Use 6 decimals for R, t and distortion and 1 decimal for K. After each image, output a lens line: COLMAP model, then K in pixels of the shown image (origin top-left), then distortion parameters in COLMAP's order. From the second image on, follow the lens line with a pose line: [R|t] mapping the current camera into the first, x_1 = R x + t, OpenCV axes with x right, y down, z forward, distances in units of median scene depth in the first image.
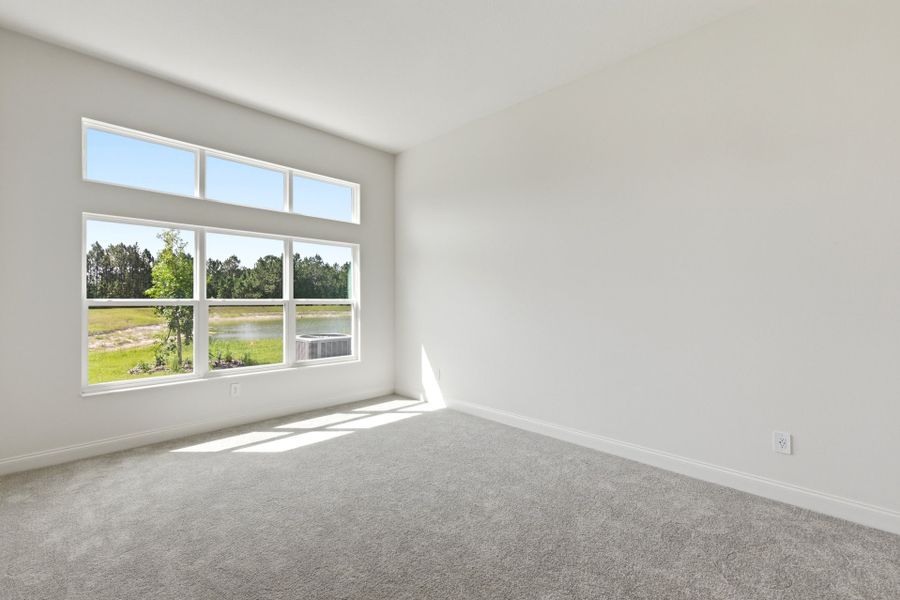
lens RADIAL K [[440.7, 0, 449.2], [0, 440.7, 304.1], [0, 0, 1]] dist [0.022427, 0.000927]
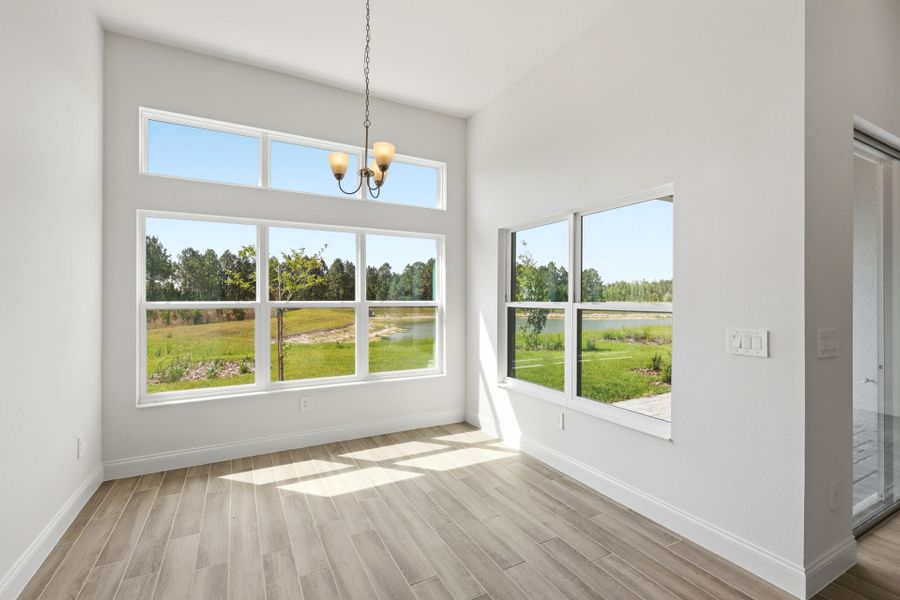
lens RADIAL K [[393.9, 0, 457.2], [0, 393.9, 296.5], [0, 0, 1]] dist [0.013705, 0.000720]
pose [[0.948816, -0.003562, -0.315810, 0.049855], [-0.003306, 0.999770, -0.021210, -0.004349], [0.315812, 0.021169, 0.948586, 0.311039]]
